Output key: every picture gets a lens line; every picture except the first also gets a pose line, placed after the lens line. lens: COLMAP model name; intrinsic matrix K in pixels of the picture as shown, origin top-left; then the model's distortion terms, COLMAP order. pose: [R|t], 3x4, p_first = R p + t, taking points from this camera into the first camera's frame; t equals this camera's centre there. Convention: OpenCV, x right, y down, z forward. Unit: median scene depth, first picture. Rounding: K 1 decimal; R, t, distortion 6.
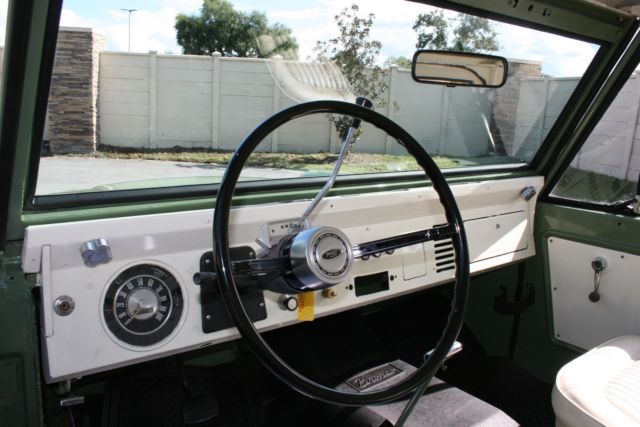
lens RADIAL K [[538.5, 0, 321.0], [0, 538.5, 218.1], [0, 0, 1]] dist [-0.139953, 0.107644]
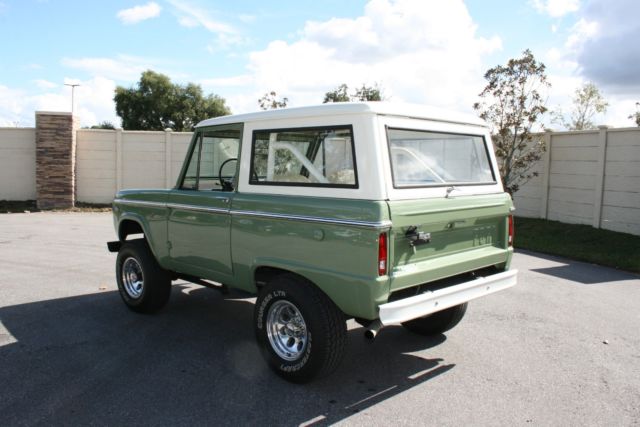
lens RADIAL K [[538.5, 0, 321.5], [0, 538.5, 216.9], [0, 0, 1]] dist [-0.139953, 0.107644]
pose [[0.992406, -0.040324, 0.116209, 0.015743], [0.053789, 0.991889, -0.115162, 0.074571], [-0.110623, 0.120538, 0.986526, -0.313072]]
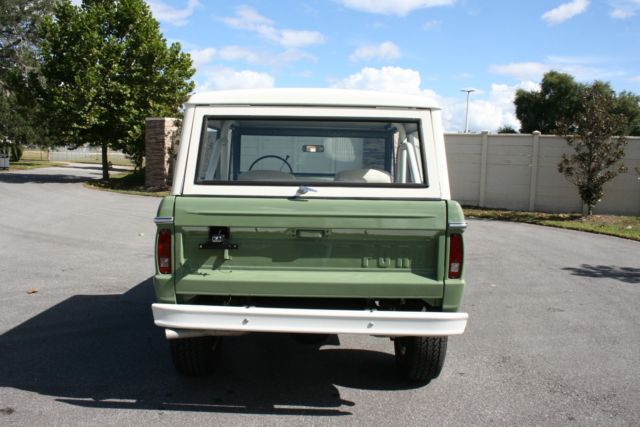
lens RADIAL K [[538.5, 0, 309.0], [0, 538.5, 215.3], [0, 0, 1]] dist [-0.139953, 0.107644]
pose [[0.791116, 0.035396, -0.610641, 0.266107], [-0.120126, 0.987873, -0.098367, 0.064223], [0.599754, 0.151174, 0.785775, -0.218421]]
